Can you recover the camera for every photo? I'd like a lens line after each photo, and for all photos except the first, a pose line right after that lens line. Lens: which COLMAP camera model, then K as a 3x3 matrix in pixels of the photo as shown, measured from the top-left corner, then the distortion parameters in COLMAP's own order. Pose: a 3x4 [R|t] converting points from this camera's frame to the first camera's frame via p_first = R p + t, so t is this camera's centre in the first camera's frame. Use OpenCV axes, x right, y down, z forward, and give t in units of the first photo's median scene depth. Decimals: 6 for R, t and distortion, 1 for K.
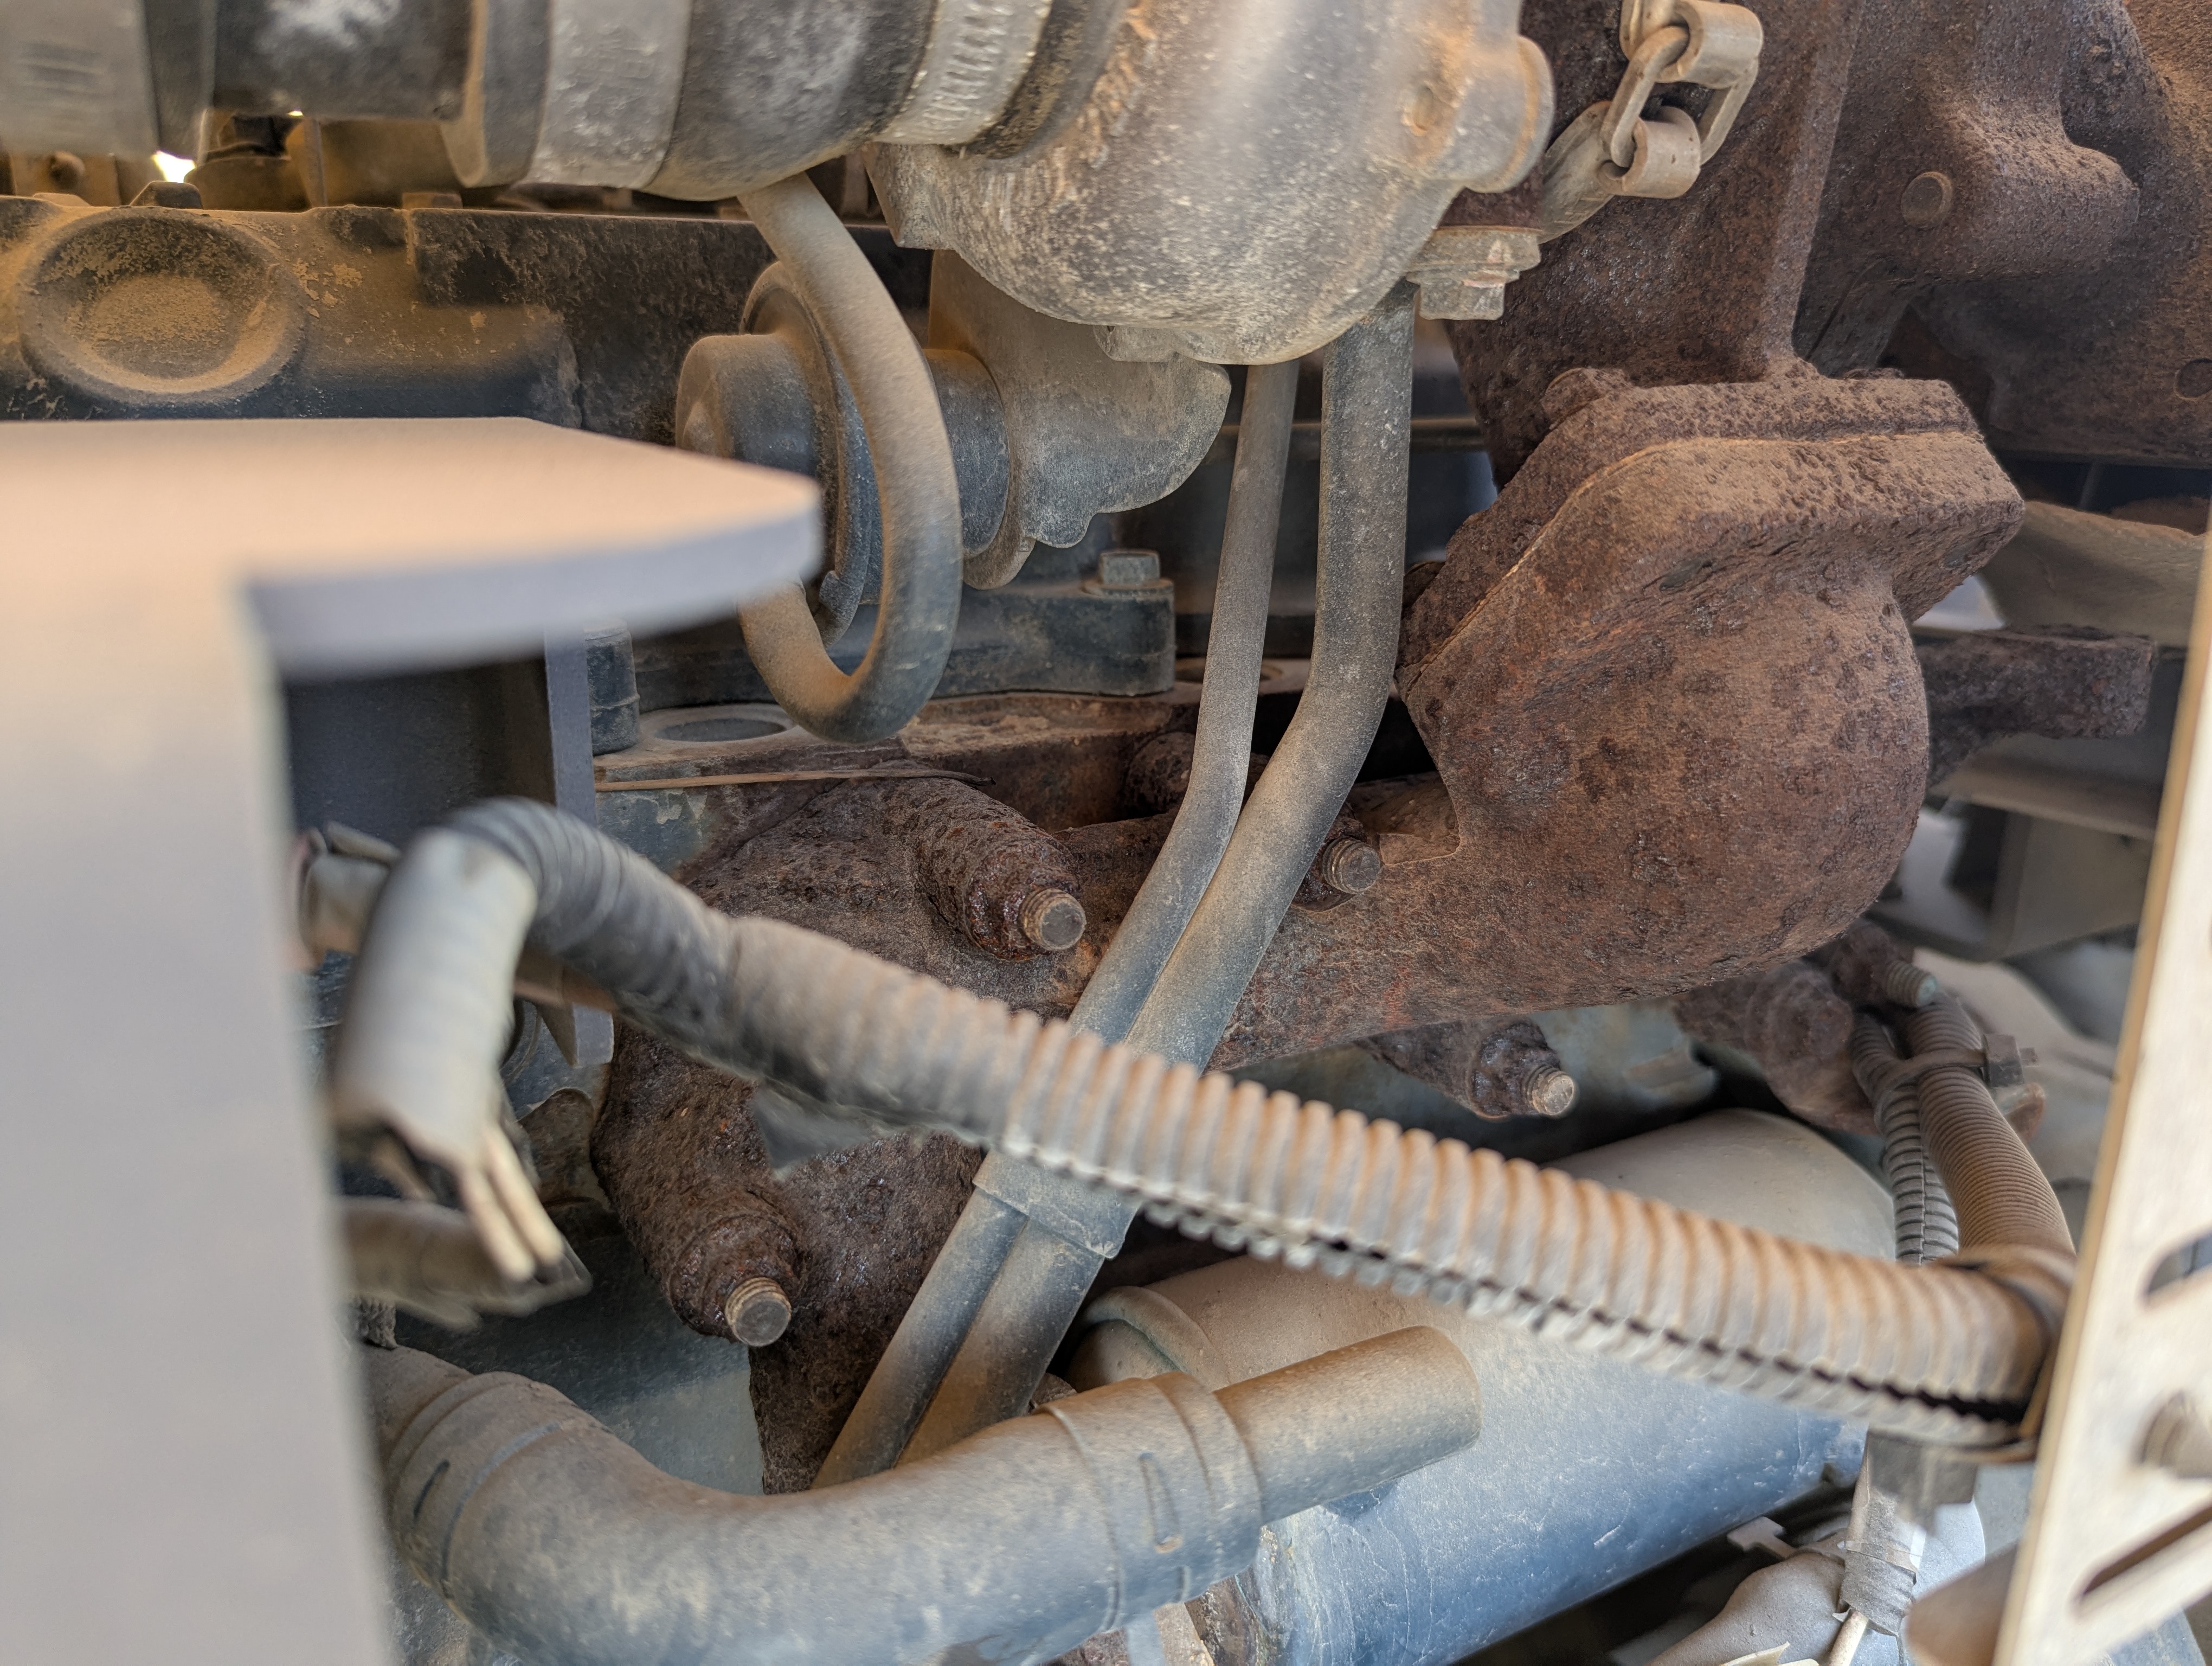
lens RADIAL K [[1580.3, 0, 1094.1], [0, 1580.3, 837.6], [0, 0, 1]] dist [0.048524, -0.052460]
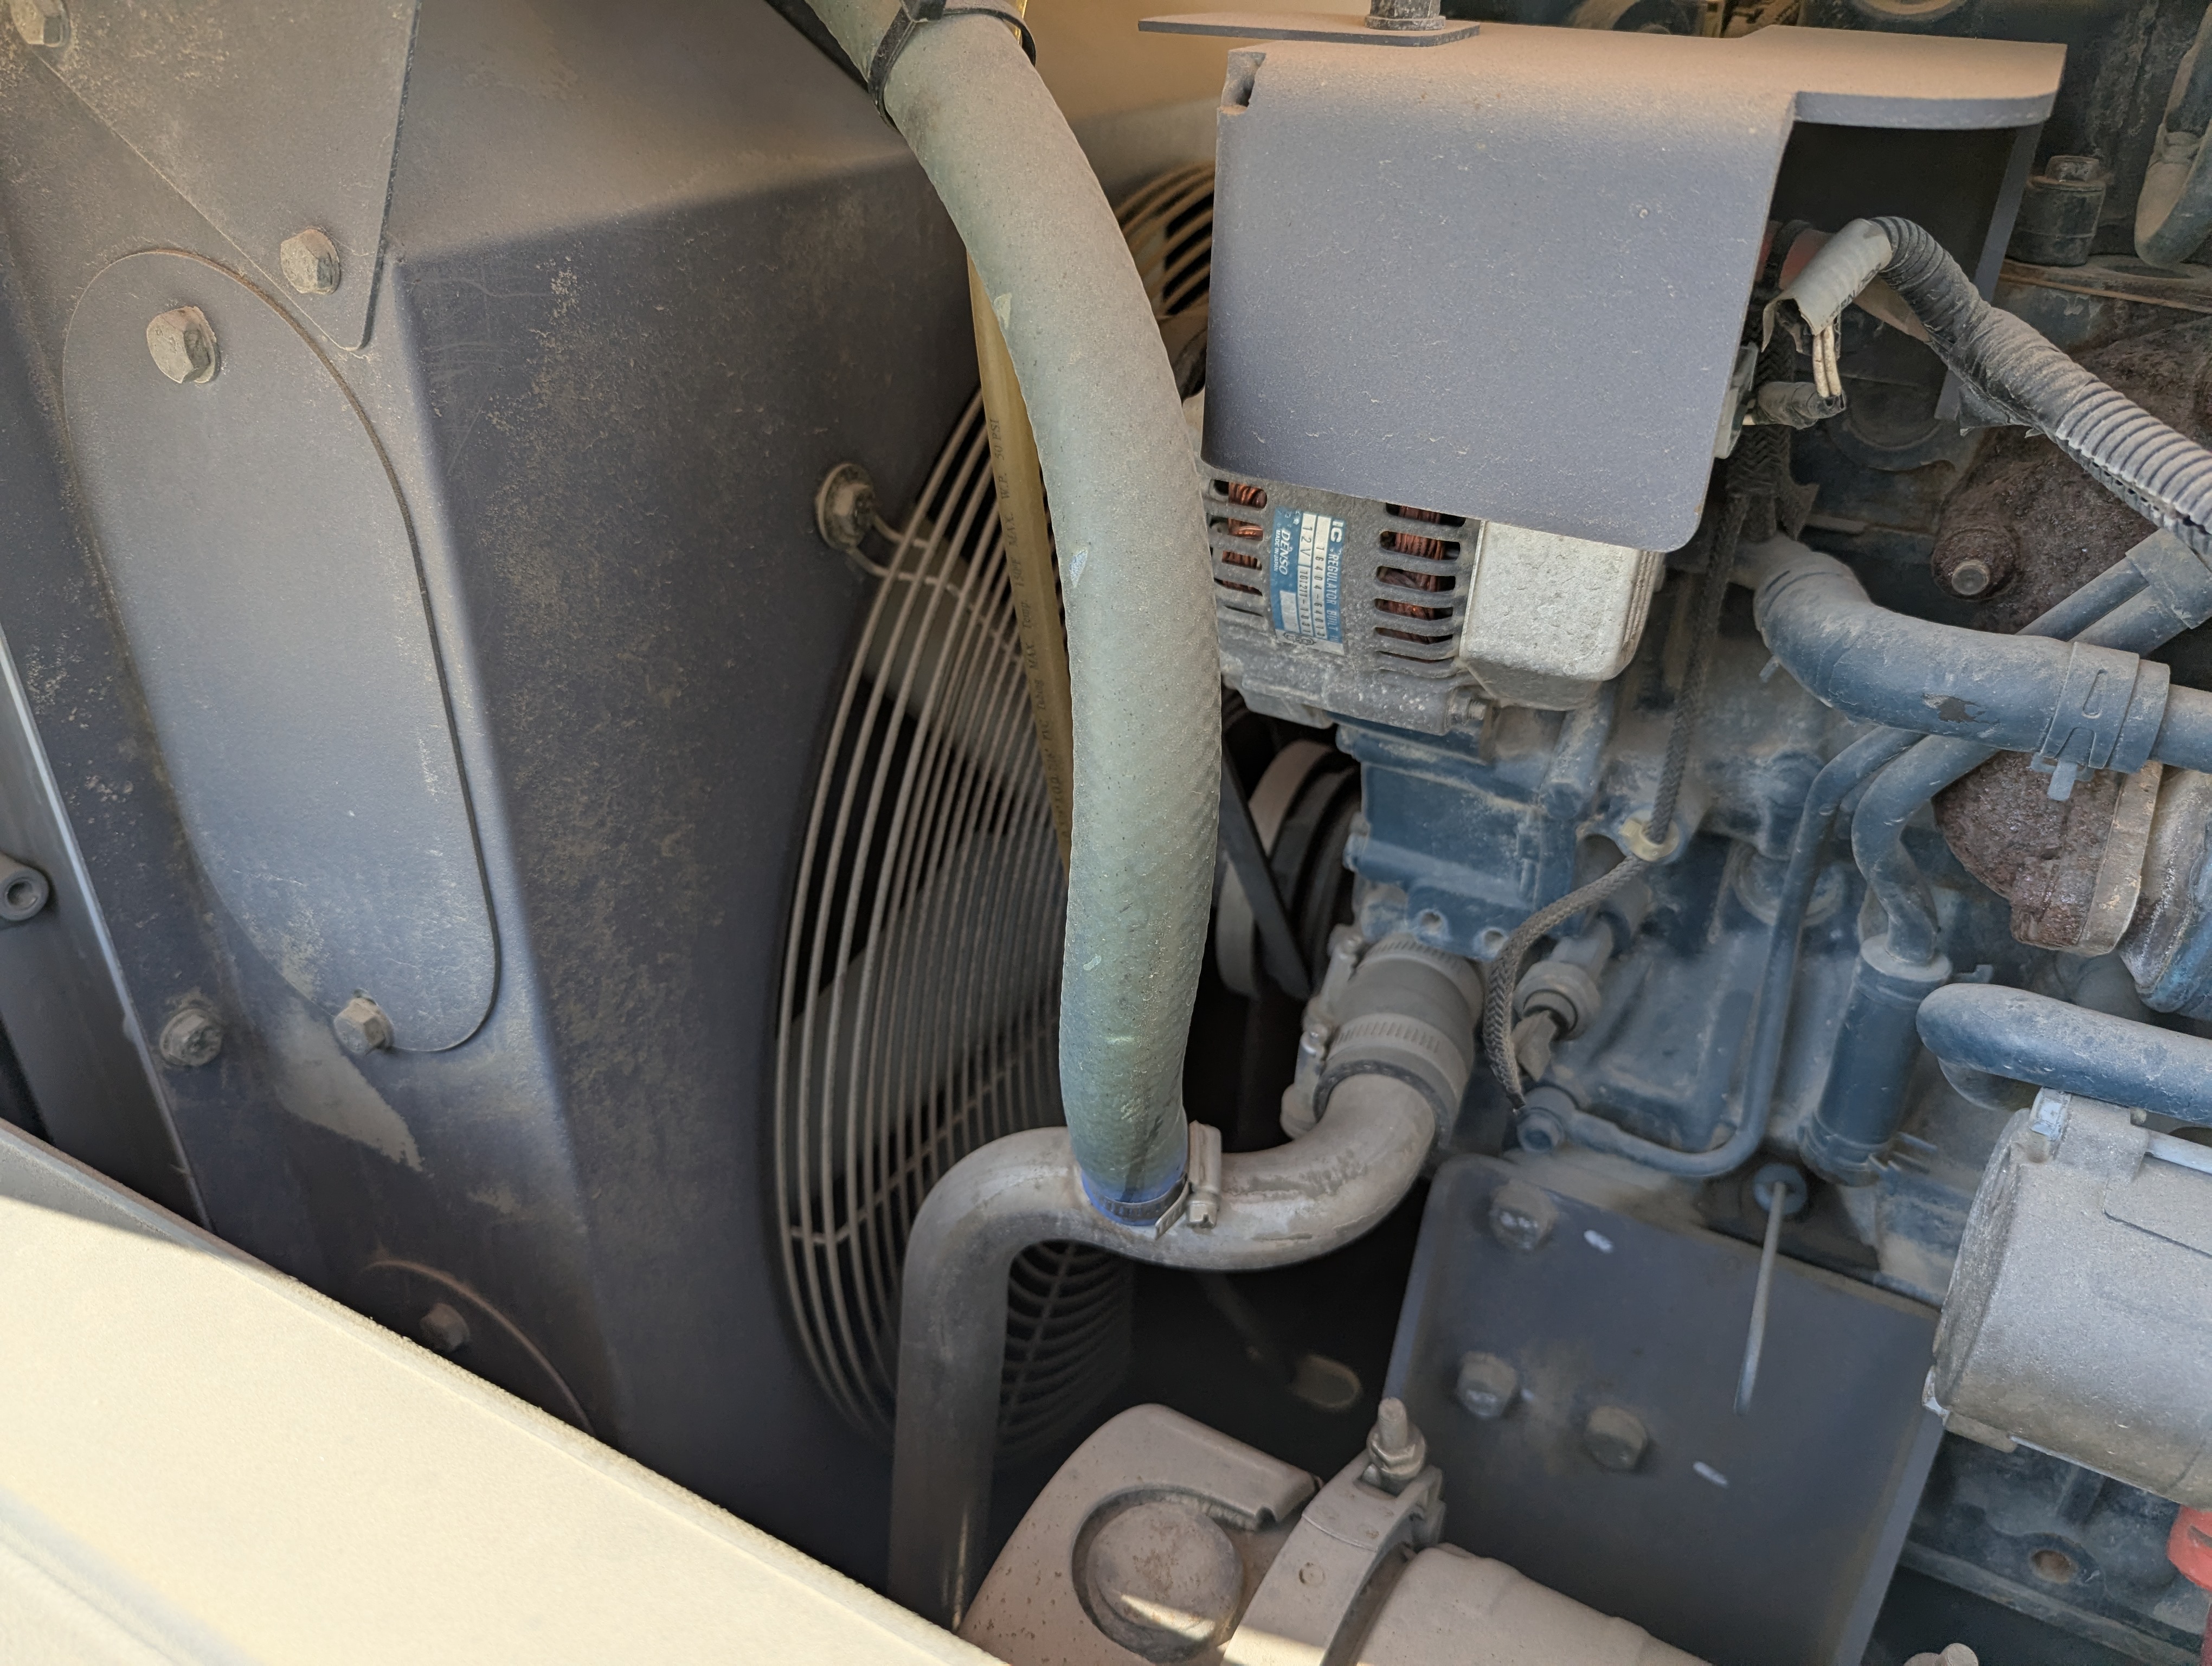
lens RADIAL K [[1580.3, 0, 1102.2], [0, 1580.3, 825.5], [0, 0, 1]] dist [0.048524, -0.052460]
pose [[0.532472, 0.433050, -0.727284, 0.924543], [-0.254456, 0.901369, 0.350409, 0.209204], [0.807295, -0.001521, 0.590146, -1.158366]]
